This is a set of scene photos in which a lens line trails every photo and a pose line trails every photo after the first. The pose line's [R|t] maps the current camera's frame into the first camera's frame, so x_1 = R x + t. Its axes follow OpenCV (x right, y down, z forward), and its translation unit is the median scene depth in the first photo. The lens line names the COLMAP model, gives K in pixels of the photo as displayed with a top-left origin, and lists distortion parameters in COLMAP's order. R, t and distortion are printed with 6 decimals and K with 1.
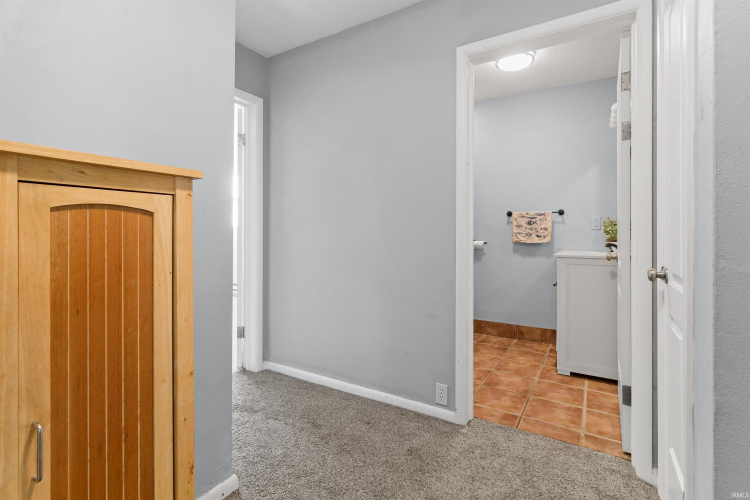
lens RADIAL K [[363.7, 0, 376.7], [0, 363.7, 242.6], [0, 0, 1]] dist [0.005329, 0.002086]
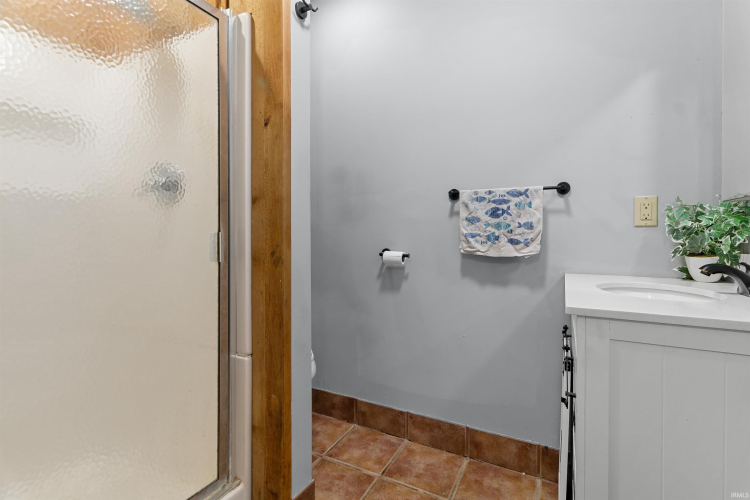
lens RADIAL K [[363.7, 0, 373.1], [0, 363.7, 251.2], [0, 0, 1]] dist [0.005329, 0.002086]
pose [[0.997996, -0.000193, 0.063272, 0.237804], [-0.000429, 0.999952, 0.009817, -0.010002], [-0.063270, -0.009825, 0.997948, 0.551143]]
